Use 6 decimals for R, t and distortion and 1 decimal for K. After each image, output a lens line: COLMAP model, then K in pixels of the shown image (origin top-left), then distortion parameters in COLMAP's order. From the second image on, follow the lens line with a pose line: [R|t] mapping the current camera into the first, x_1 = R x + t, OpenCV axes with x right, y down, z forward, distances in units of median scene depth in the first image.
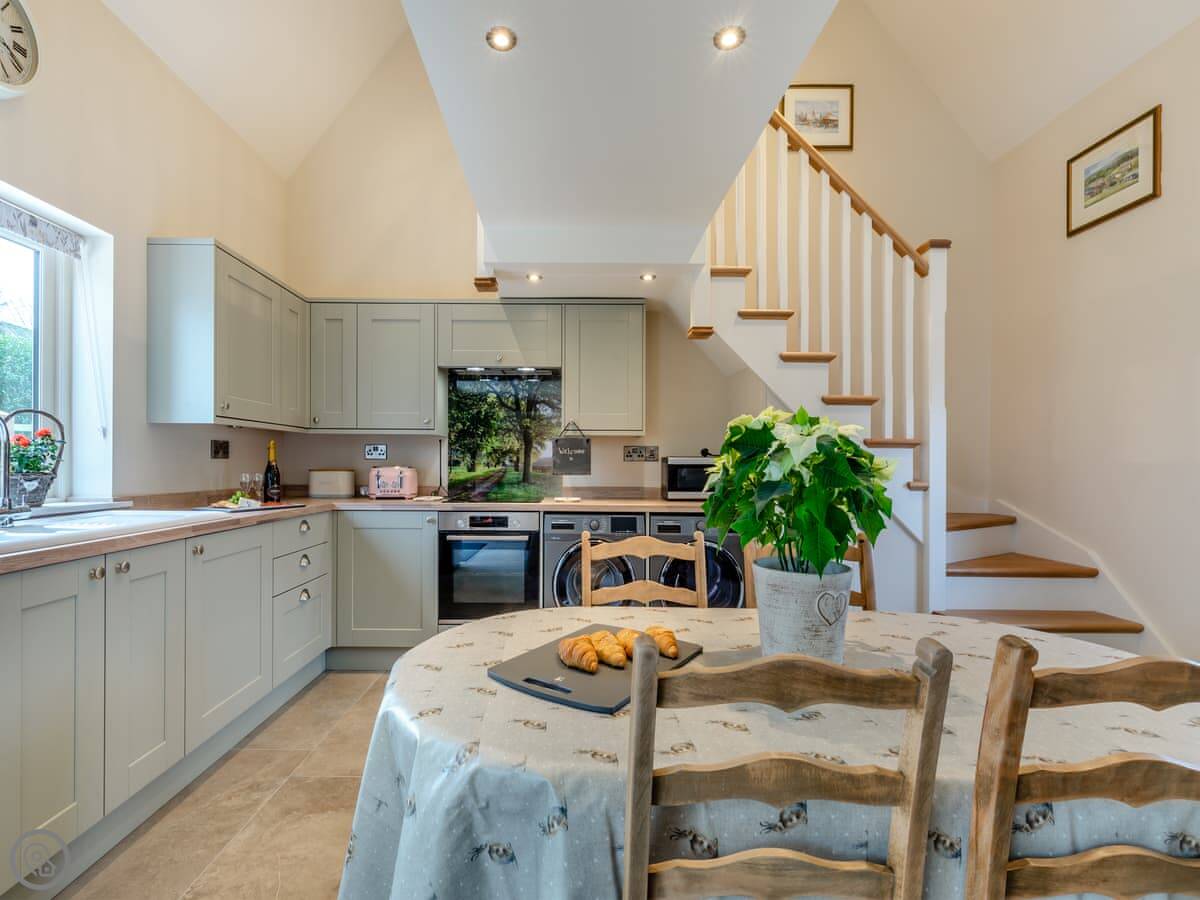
lens RADIAL K [[510.9, 0, 638.2], [0, 510.9, 453.0], [0, 0, 1]] dist [0.003243, 0.000698]
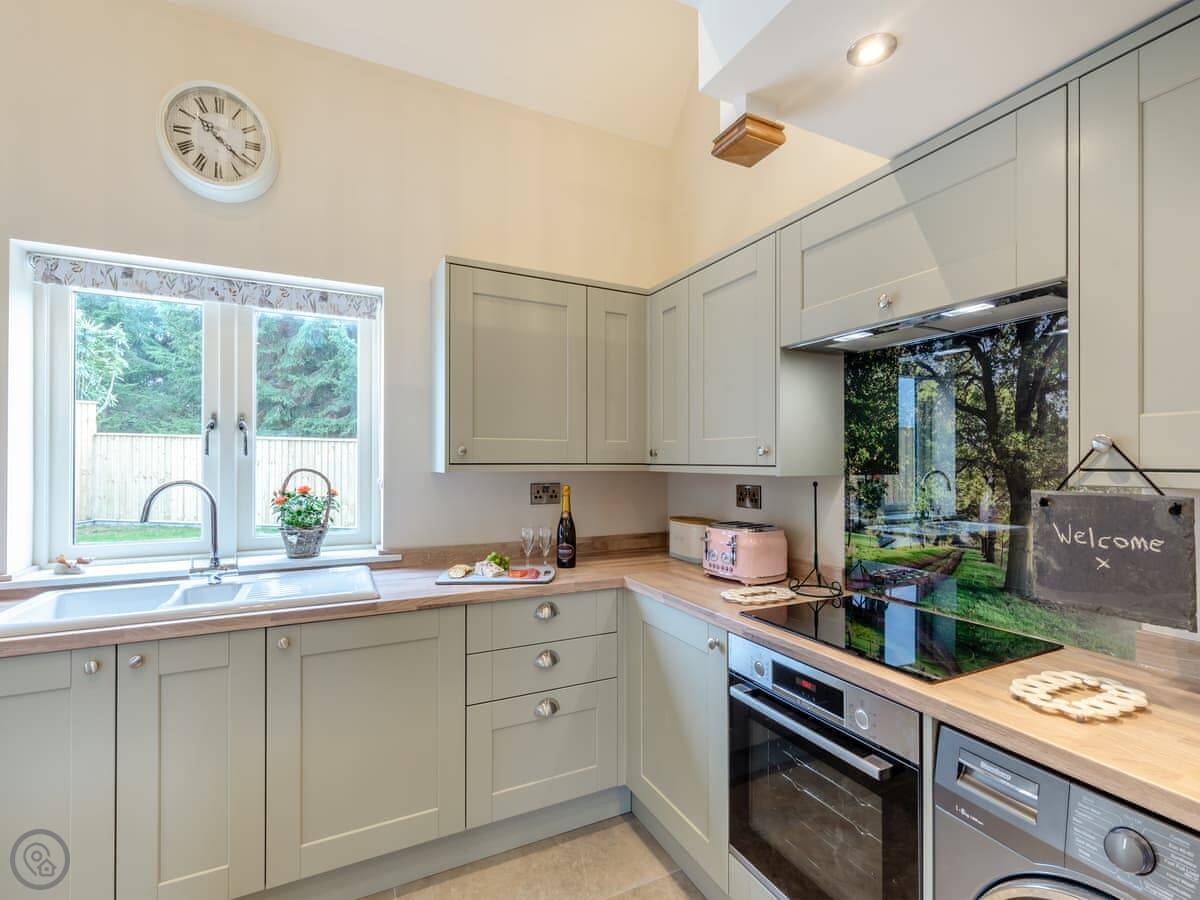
lens RADIAL K [[552.2, 0, 612.2], [0, 552.2, 459.2], [0, 0, 1]] dist [0.004694, -0.001141]
pose [[0.344403, 0.005914, -0.938803, 0.081931], [0.004485, 0.999958, 0.007944, -0.056576], [0.938811, -0.006946, 0.344362, 0.613805]]
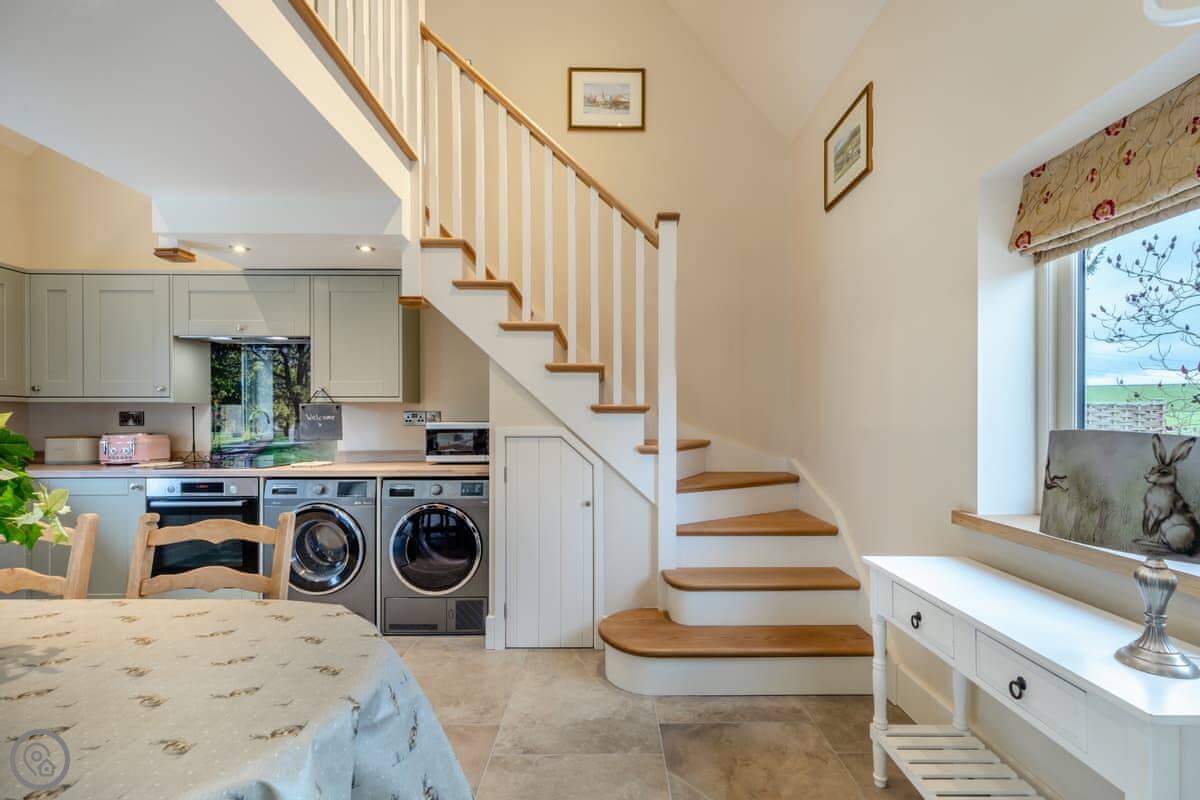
lens RADIAL K [[454.3, 0, 634.6], [0, 454.3, 410.7], [0, 0, 1]] dist [0.008177, -0.000710]
pose [[0.999985, -0.004170, 0.003537, 0.508885], [0.004180, 0.999987, -0.002900, -0.011845], [-0.003524, 0.002915, 0.999990, 0.075612]]
